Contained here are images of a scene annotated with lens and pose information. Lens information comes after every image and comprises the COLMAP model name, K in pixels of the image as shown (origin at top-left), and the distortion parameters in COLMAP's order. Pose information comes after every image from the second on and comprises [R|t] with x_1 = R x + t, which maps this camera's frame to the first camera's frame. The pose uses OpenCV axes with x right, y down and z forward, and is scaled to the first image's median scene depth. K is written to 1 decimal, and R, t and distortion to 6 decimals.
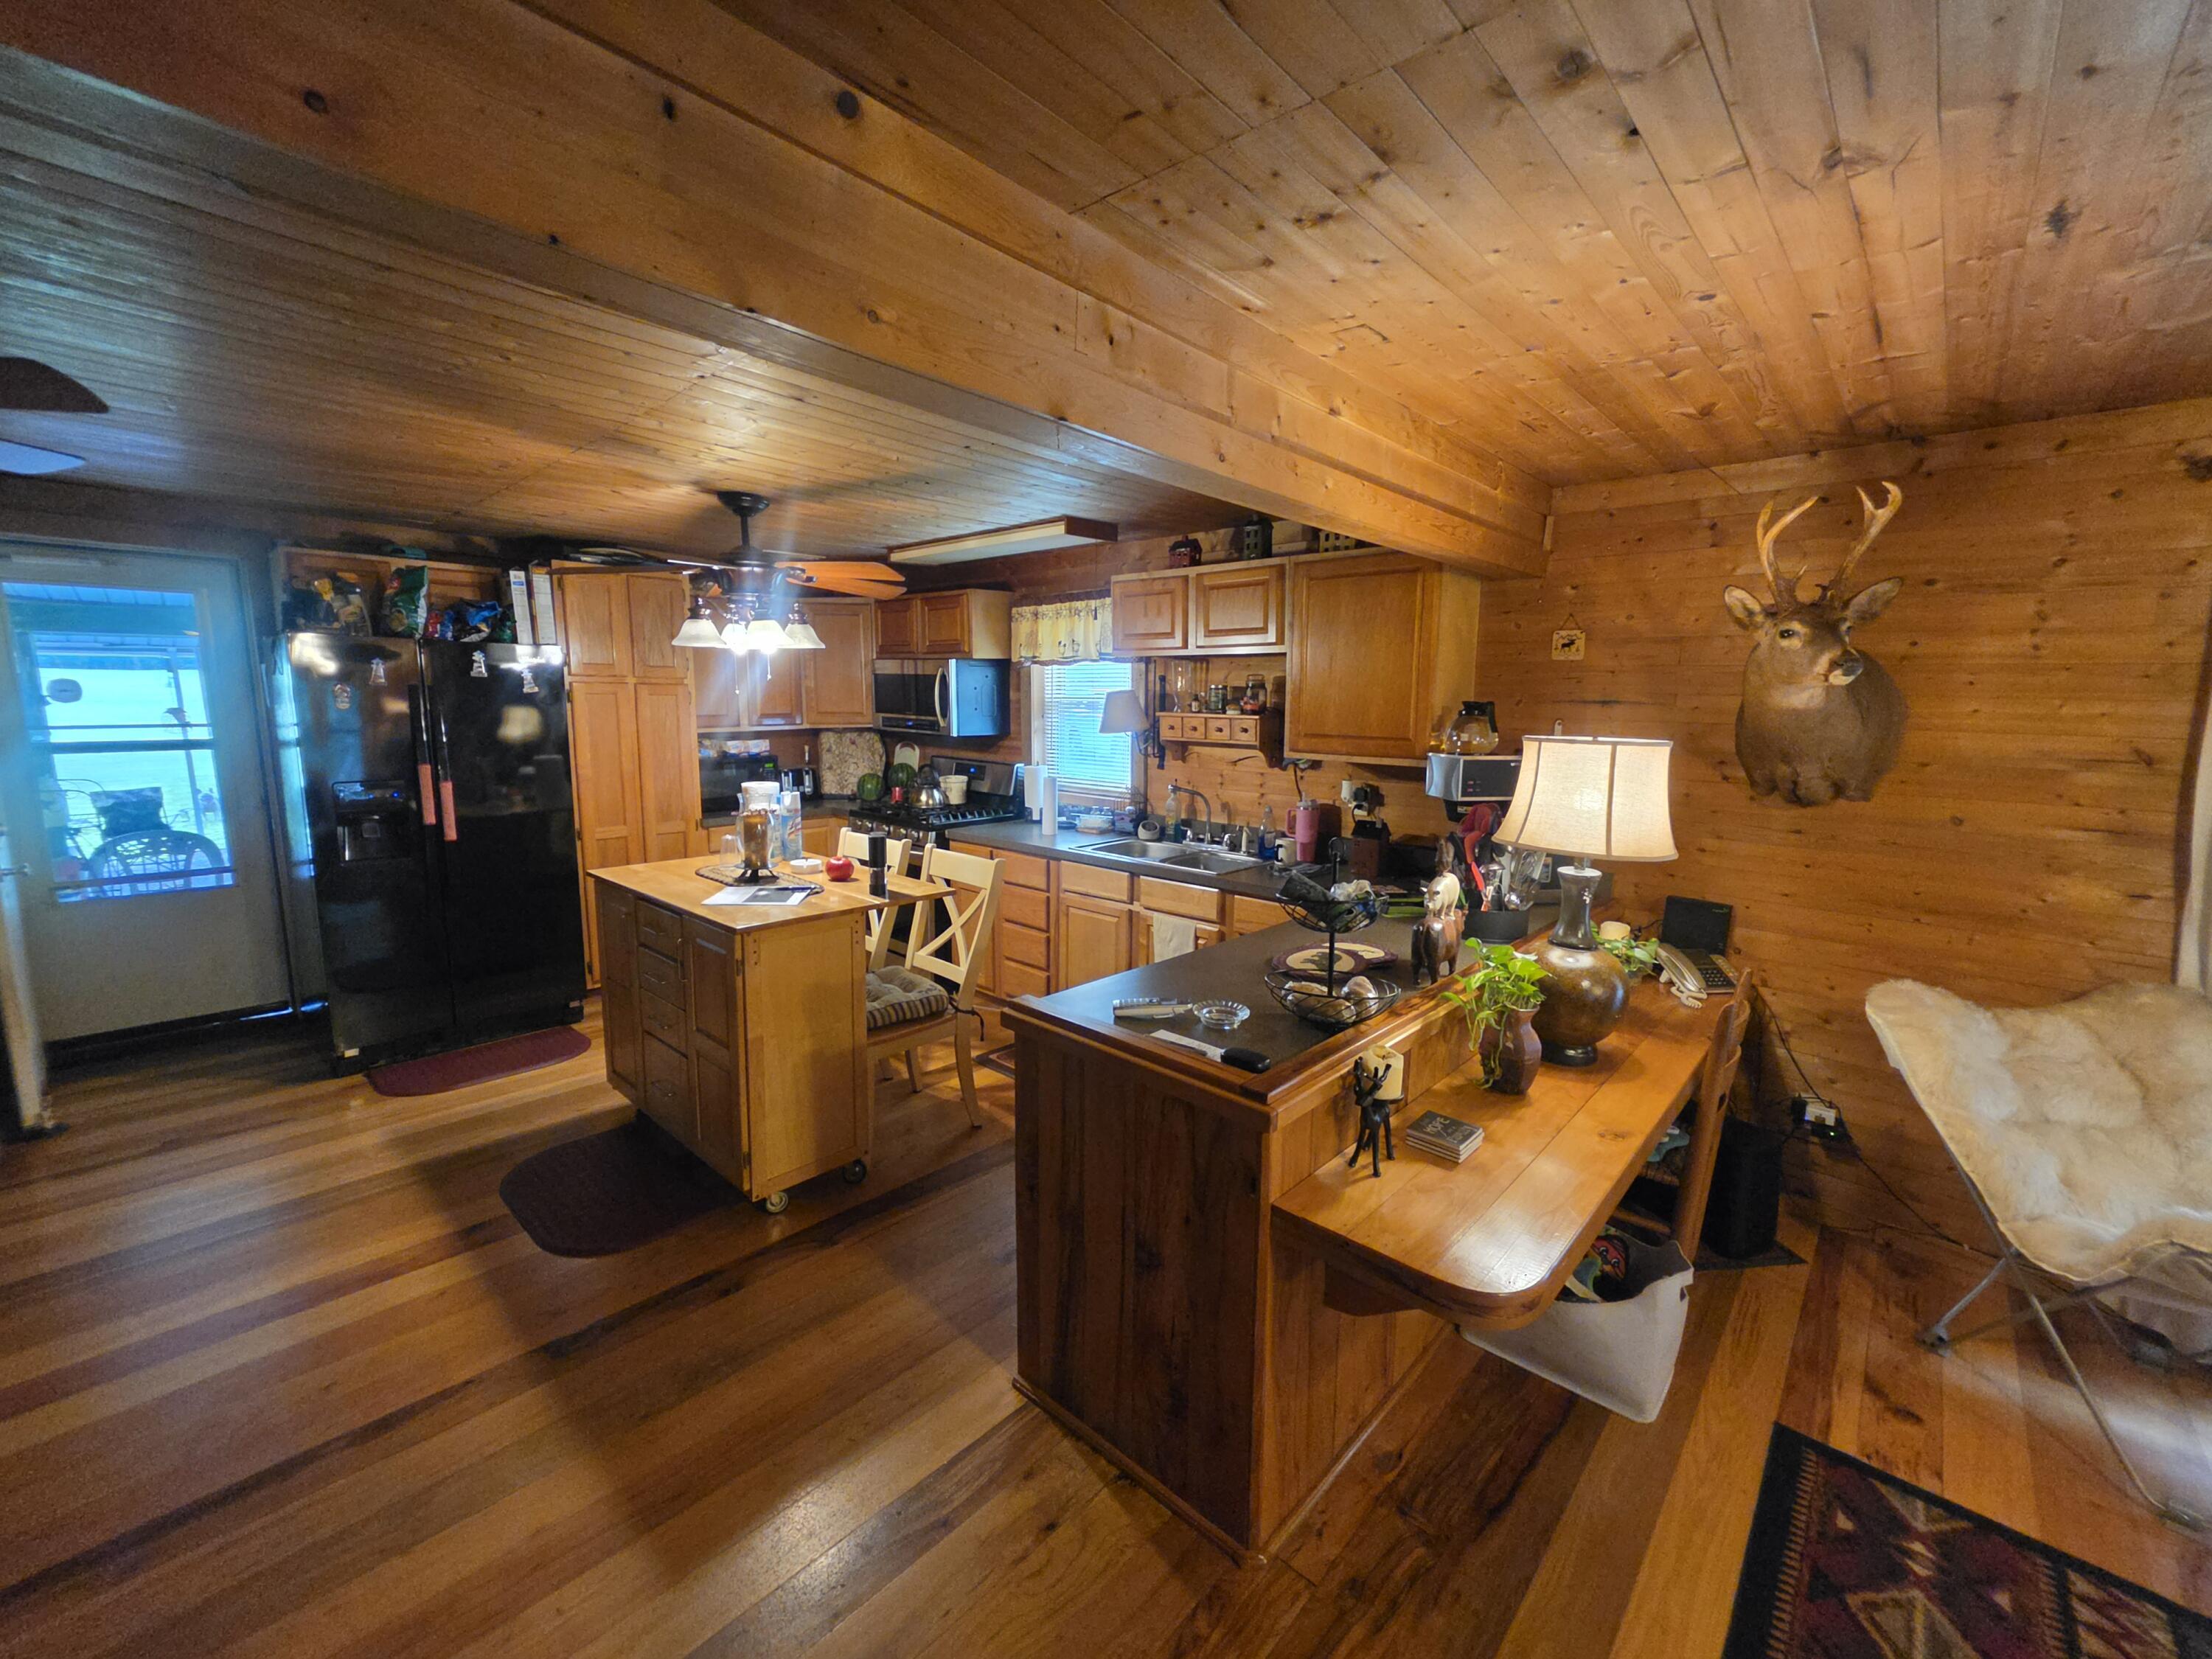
lens RADIAL K [[883.6, 0, 1105.9], [0, 883.6, 824.1], [0, 0, 1]] dist [-0.002143, -0.000880]
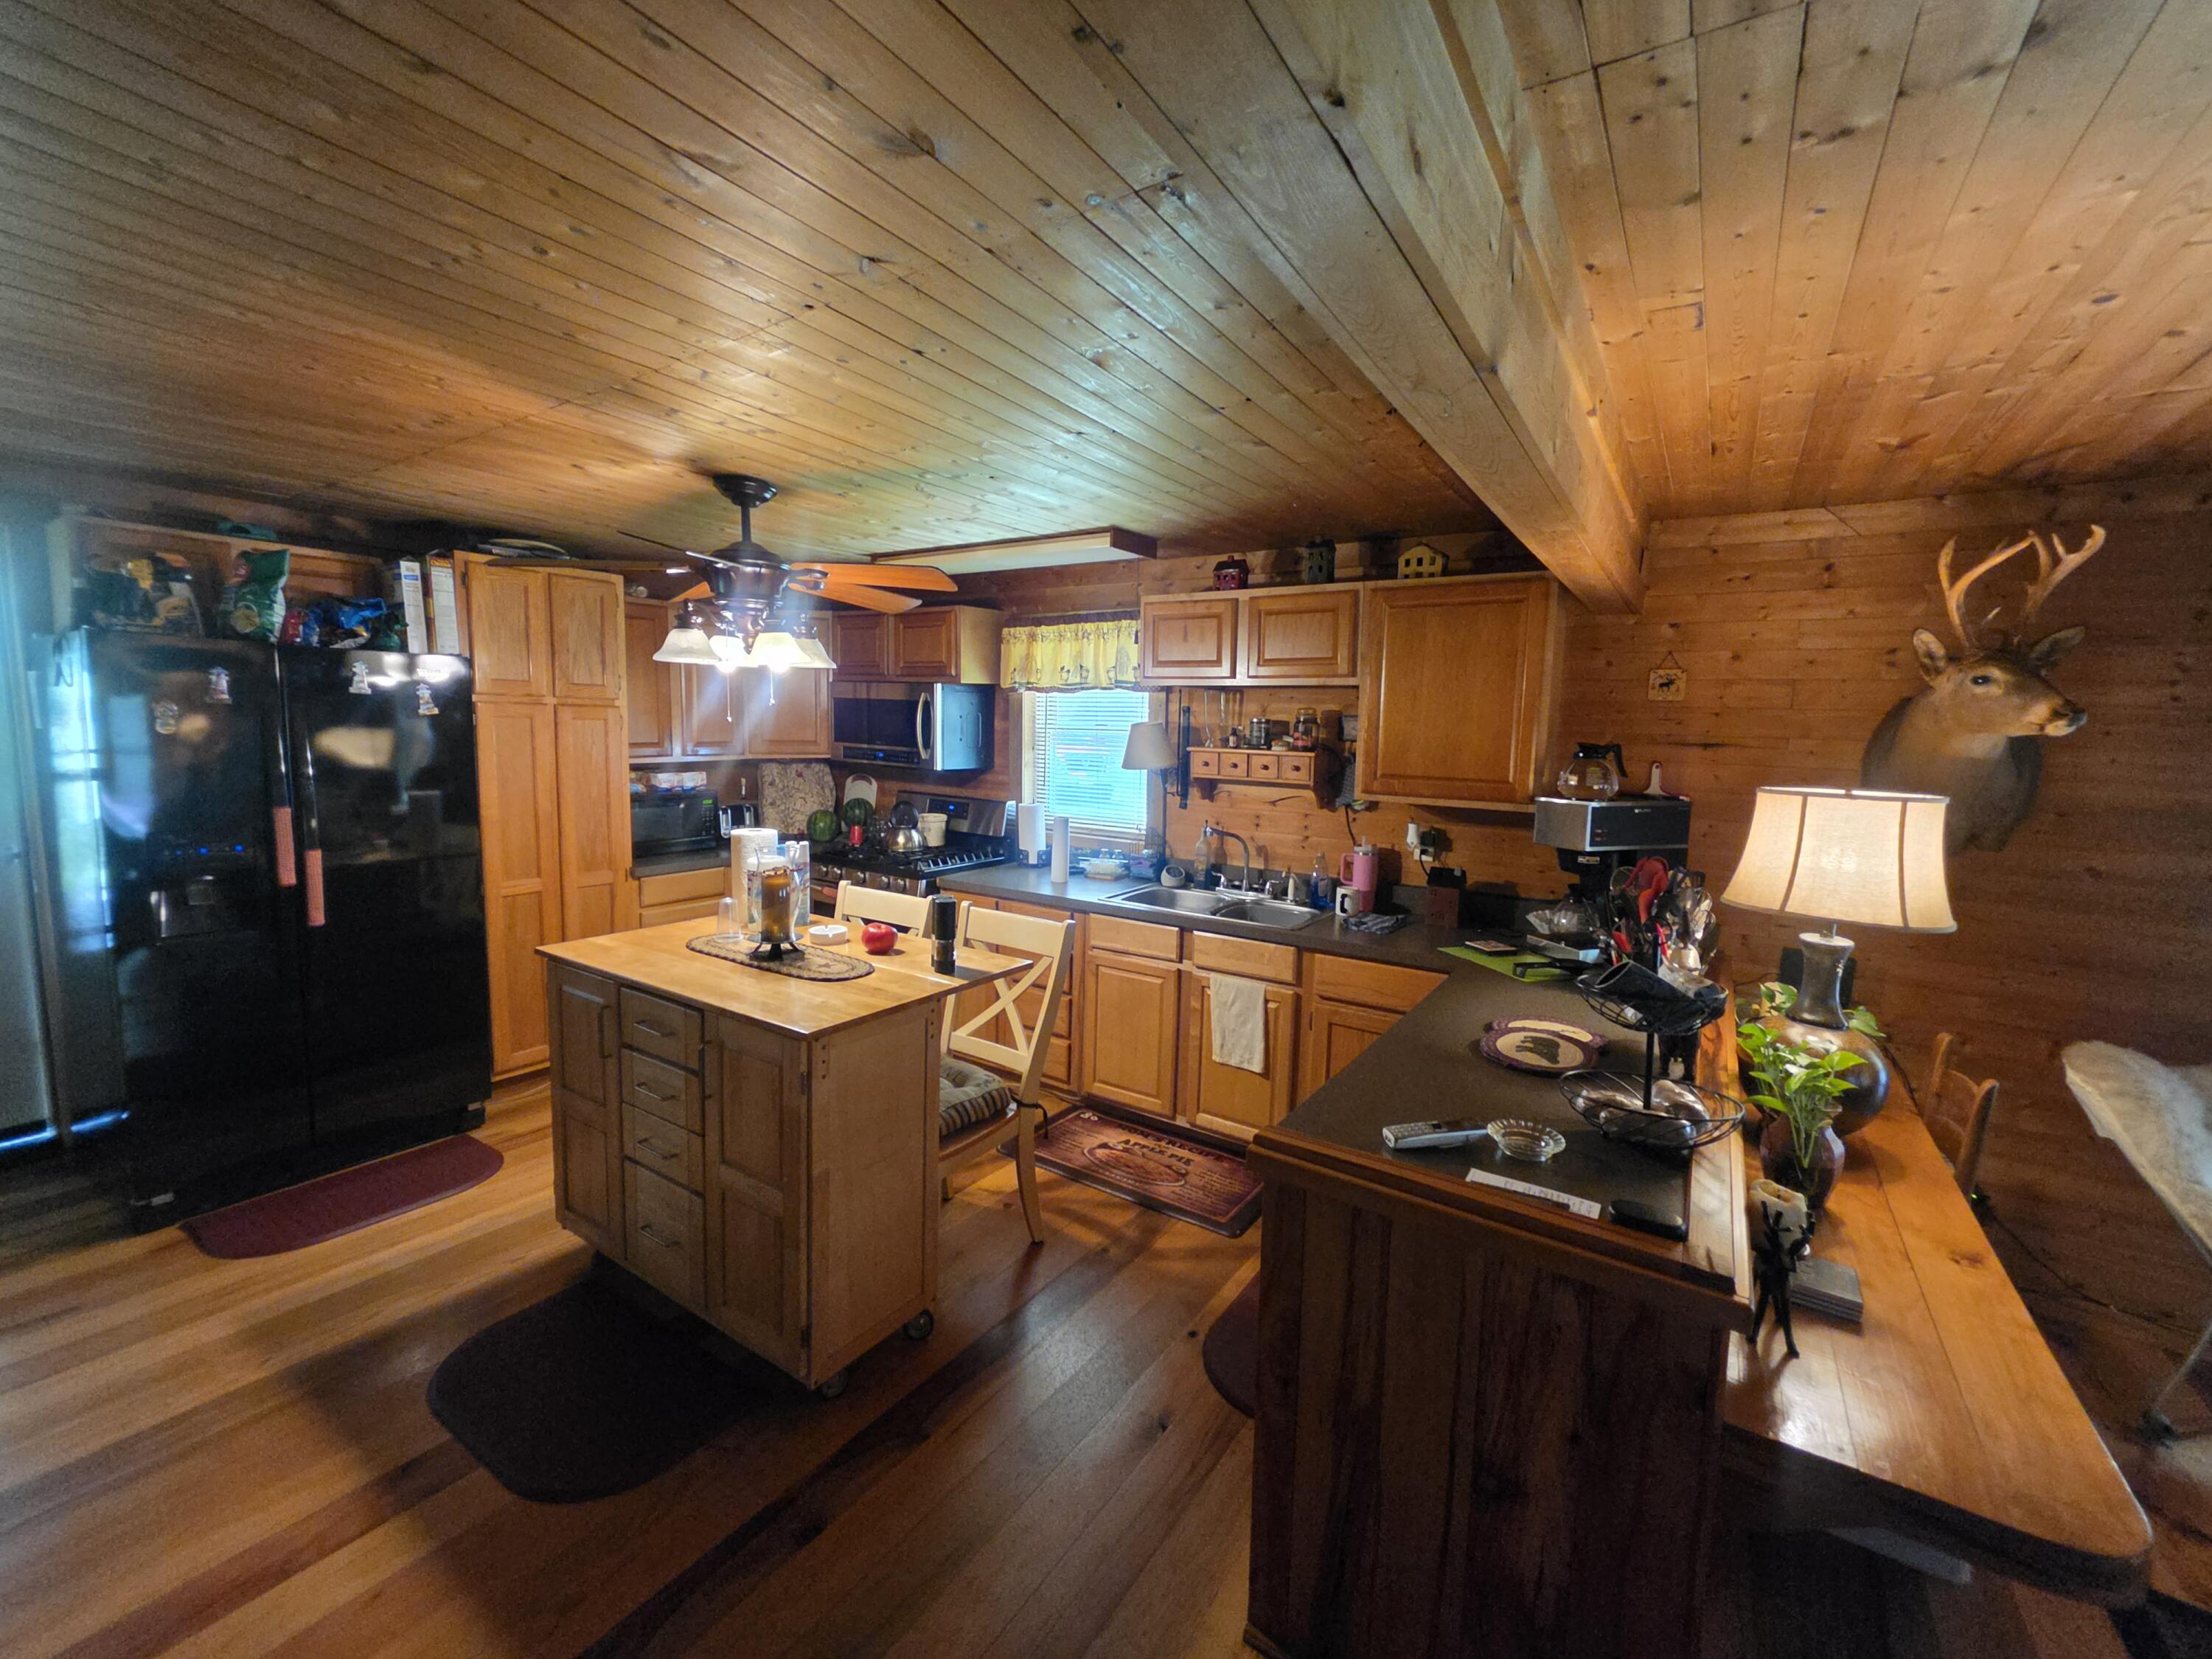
lens RADIAL K [[883.6, 0, 1113.4], [0, 883.6, 817.1], [0, 0, 1]] dist [-0.002143, -0.000880]
pose [[0.987189, -0.002182, 0.159538, -0.202935], [0.007957, 0.999336, -0.035566, -0.028383], [-0.159355, 0.036380, 0.986551, 0.147648]]
